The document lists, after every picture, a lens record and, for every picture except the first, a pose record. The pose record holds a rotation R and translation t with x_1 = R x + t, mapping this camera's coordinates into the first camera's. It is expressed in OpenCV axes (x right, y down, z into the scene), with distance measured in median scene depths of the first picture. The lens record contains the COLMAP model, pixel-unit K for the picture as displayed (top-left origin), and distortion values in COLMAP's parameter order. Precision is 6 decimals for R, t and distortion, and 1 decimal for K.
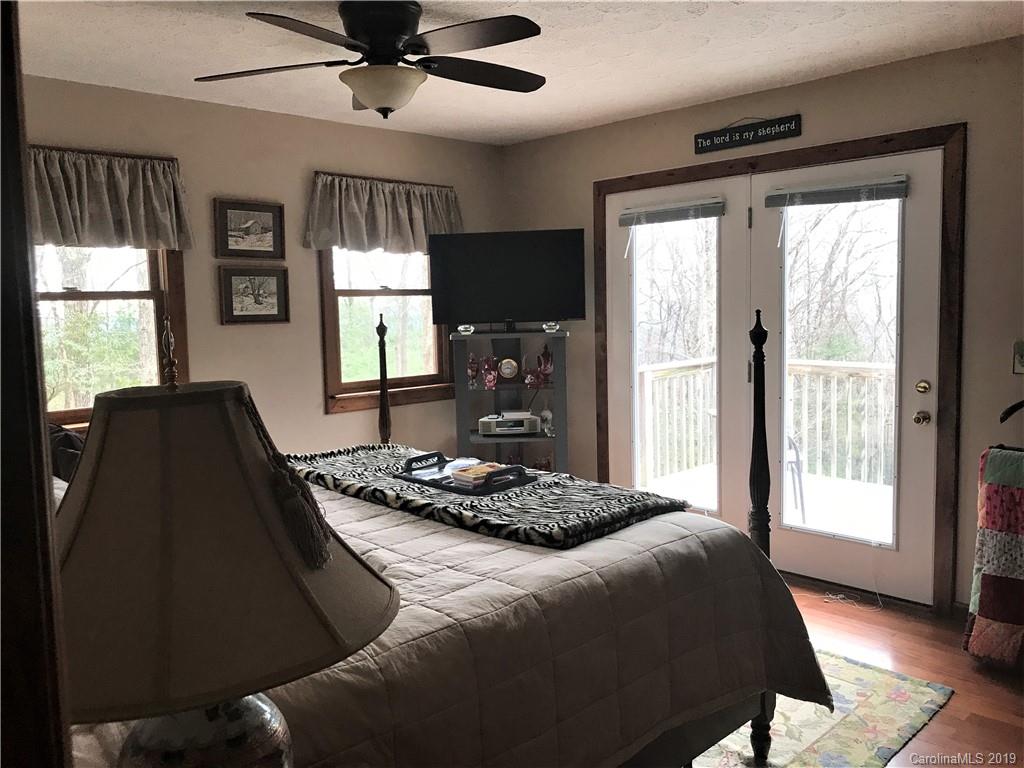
lens RADIAL K [[835.9, 0, 512.0], [0, 835.9, 384.0], [0, 0, 1]] dist [0.020181, -0.021972]
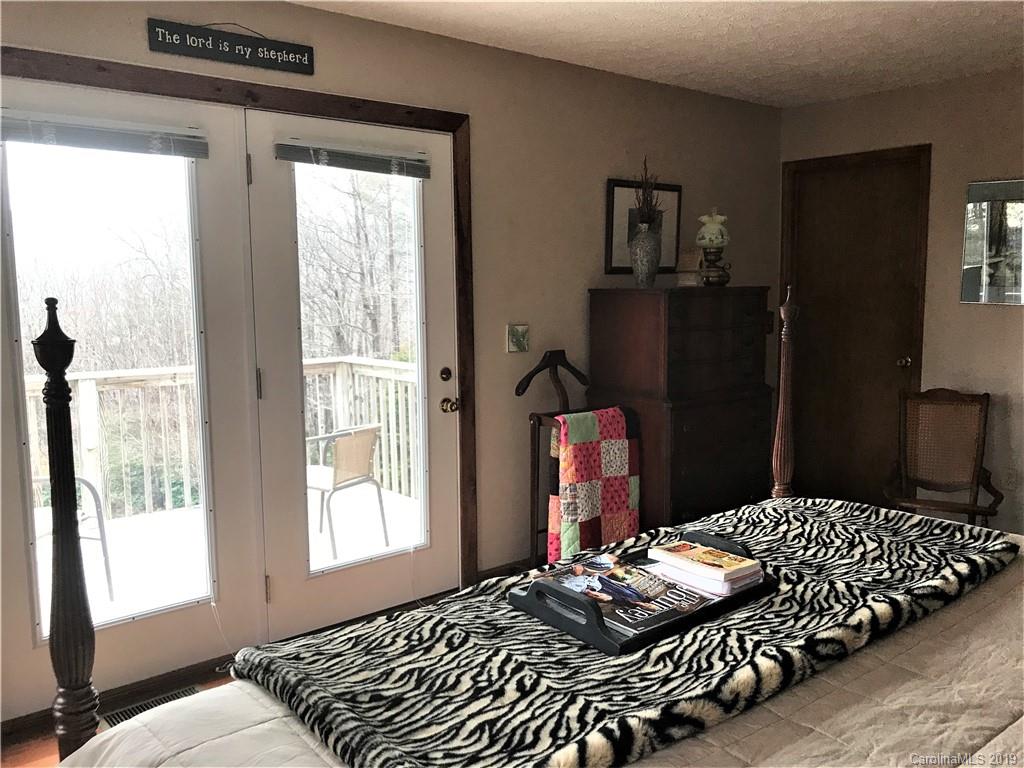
lens RADIAL K [[835.9, 0, 512.0], [0, 835.9, 384.0], [0, 0, 1]] dist [0.020181, -0.021972]
pose [[0.075780, -0.097288, 0.992367, -0.460784], [0.106402, 0.990335, 0.088964, -0.061725], [-0.991431, 0.098848, 0.085399, 0.797605]]
